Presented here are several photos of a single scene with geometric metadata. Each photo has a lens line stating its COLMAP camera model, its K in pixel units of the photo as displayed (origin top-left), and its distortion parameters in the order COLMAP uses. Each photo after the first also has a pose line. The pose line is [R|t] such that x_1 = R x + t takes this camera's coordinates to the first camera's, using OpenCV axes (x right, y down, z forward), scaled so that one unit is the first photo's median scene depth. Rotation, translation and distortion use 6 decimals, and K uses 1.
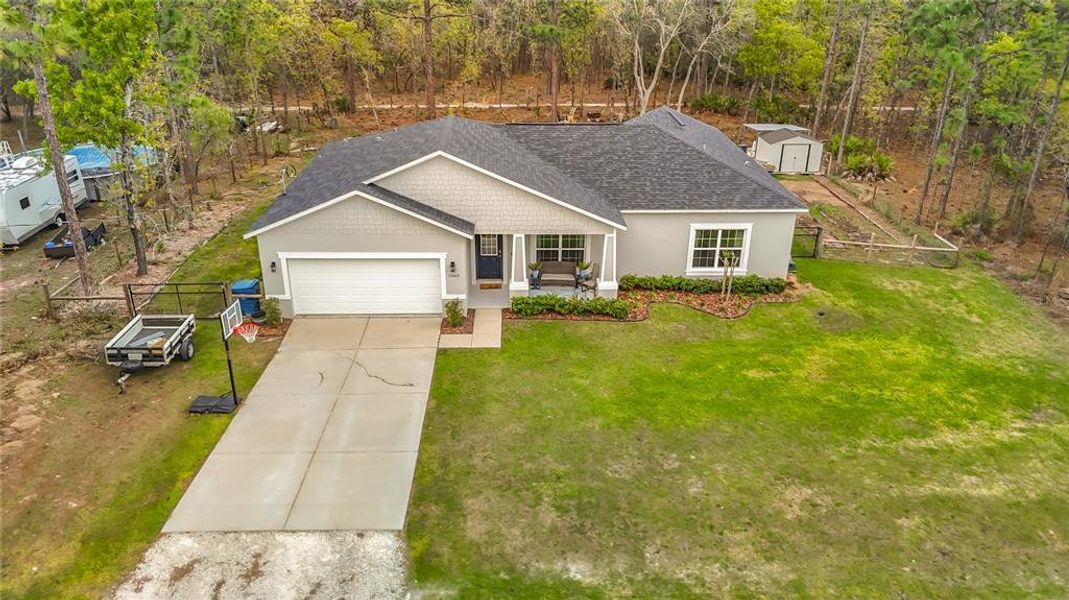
lens RADIAL K [[695.2, 0, 523.6], [0, 695.2, 301.6], [0, 0, 1]] dist [-0.001912, -0.001029]
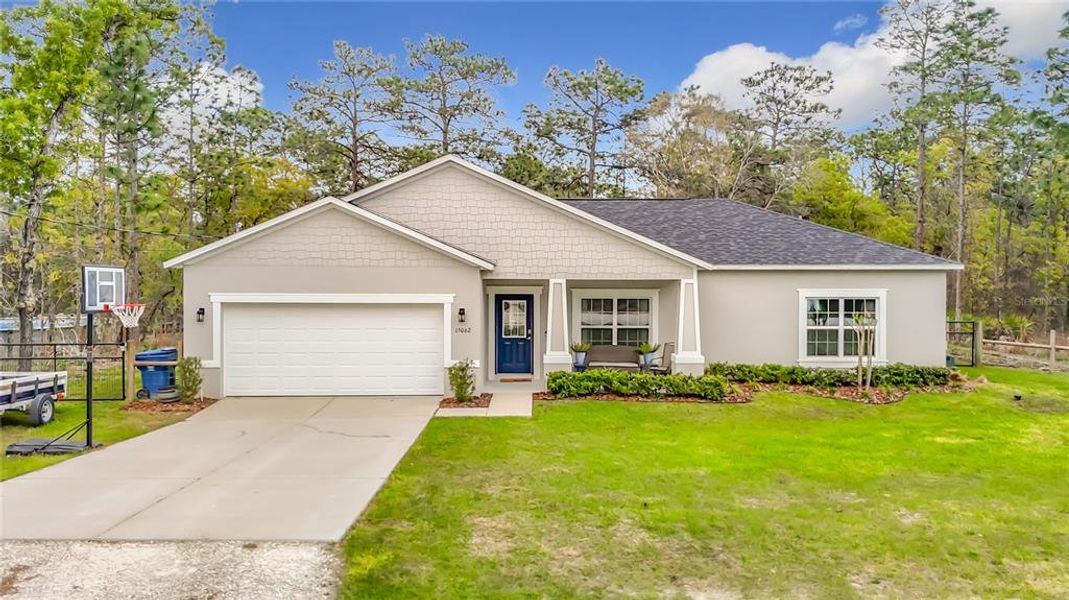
lens RADIAL K [[816.2, 0, 534.5], [0, 816.2, 300.0], [0, 0, 1]] dist [0.018309, -0.001617]
pose [[0.999821, -0.004835, -0.018287, -0.015716], [-0.002501, 0.924503, -0.381166, 0.241750], [0.018750, 0.381144, 0.924326, 0.252125]]
